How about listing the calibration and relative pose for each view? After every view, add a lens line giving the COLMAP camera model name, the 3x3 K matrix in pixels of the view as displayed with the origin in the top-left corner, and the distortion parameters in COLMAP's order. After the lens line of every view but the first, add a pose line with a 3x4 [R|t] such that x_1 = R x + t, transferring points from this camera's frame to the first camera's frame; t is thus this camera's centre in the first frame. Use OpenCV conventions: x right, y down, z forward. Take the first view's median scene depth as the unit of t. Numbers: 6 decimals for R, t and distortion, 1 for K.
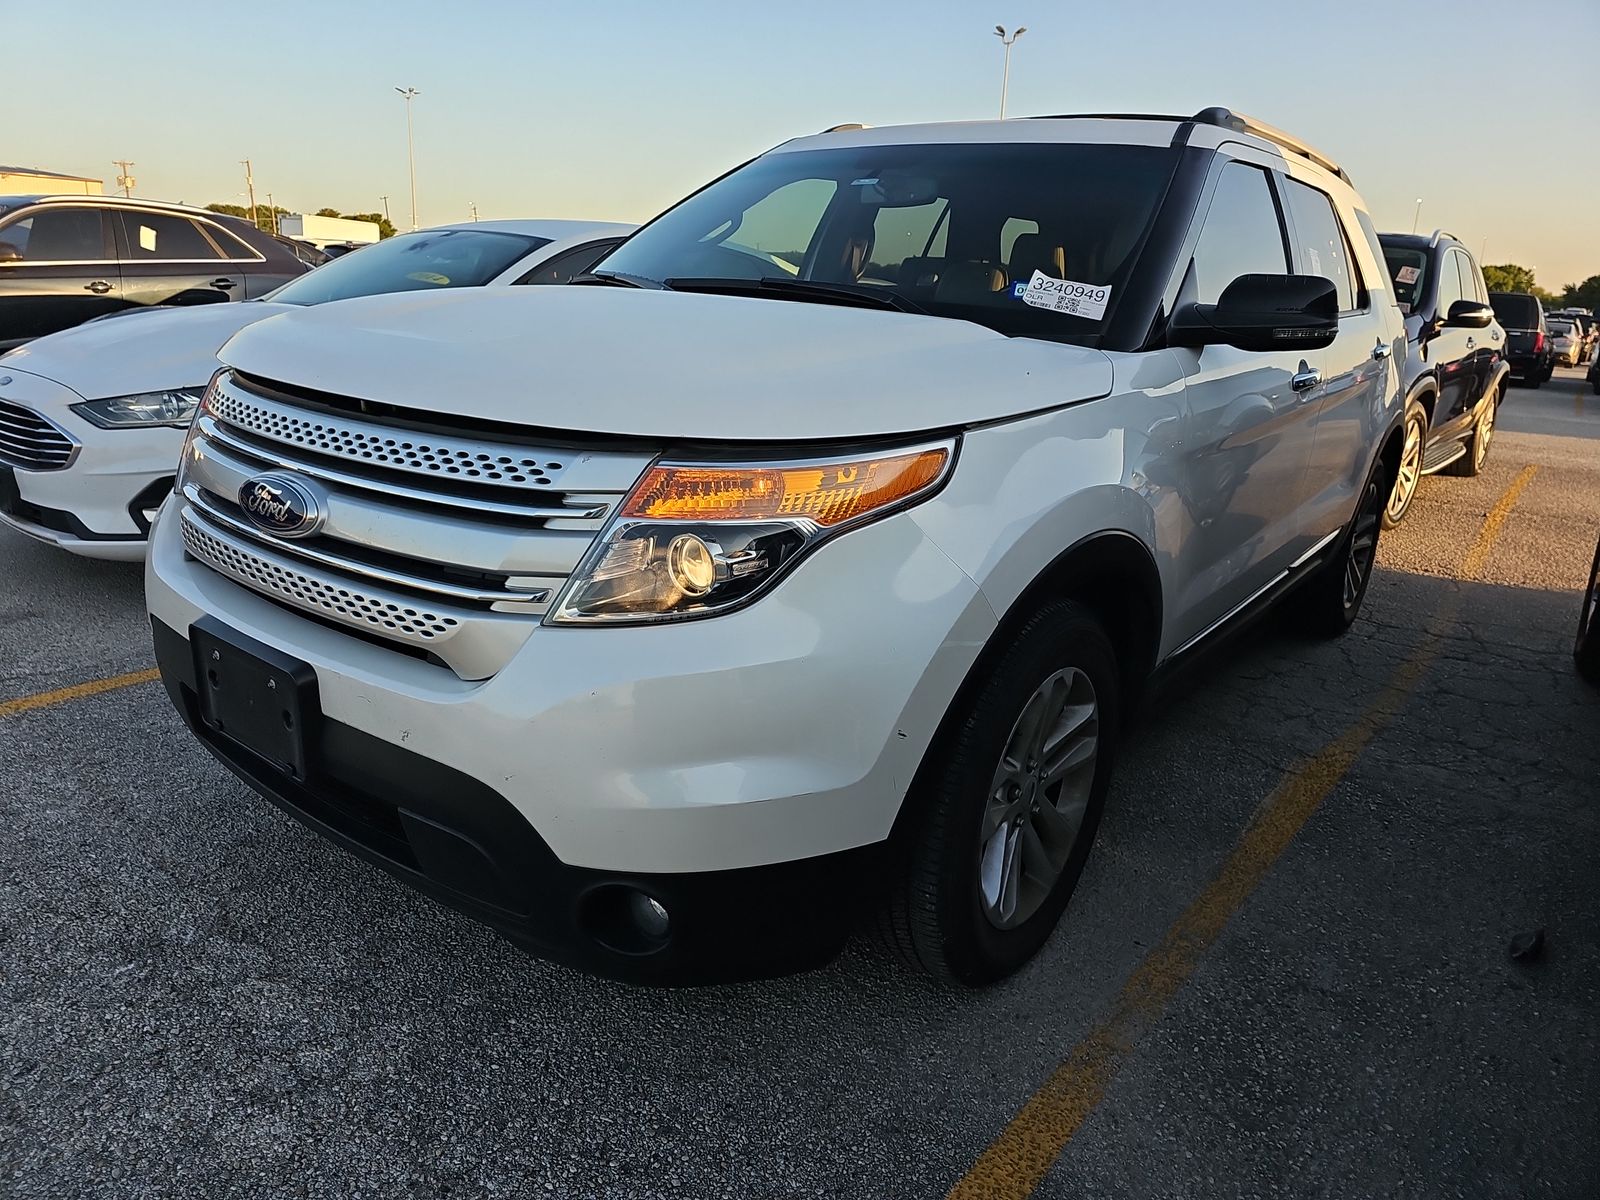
lens RADIAL K [[1069.9, 0, 810.6], [0, 1069.9, 601.7], [0, 0, 1]] dist [0.020097, -0.035830]
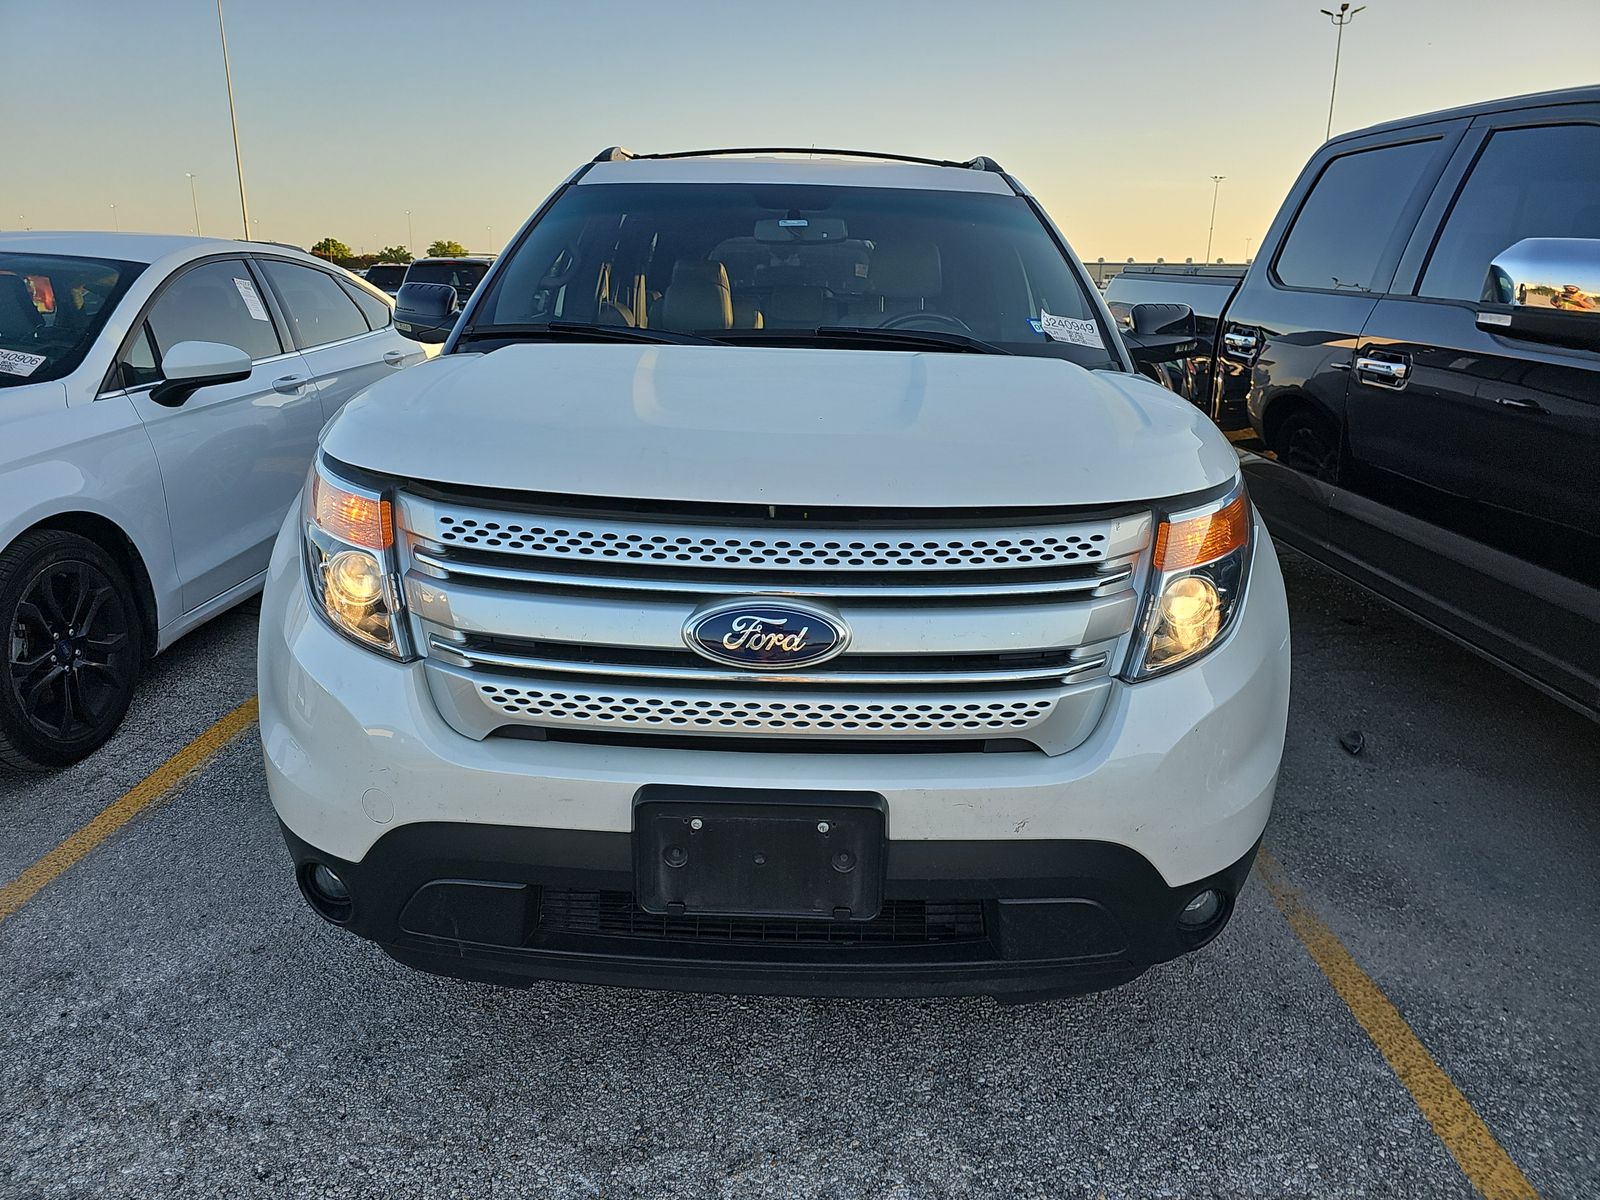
lens RADIAL K [[1069.9, 0, 813.7], [0, 1069.9, 600.4], [0, 0, 1]] dist [0.020097, -0.035830]
pose [[0.797440, -0.203469, 0.568058, -0.984496], [0.192905, 0.977992, 0.079500, -0.185947], [-0.571732, 0.046184, 0.819140, 0.254176]]
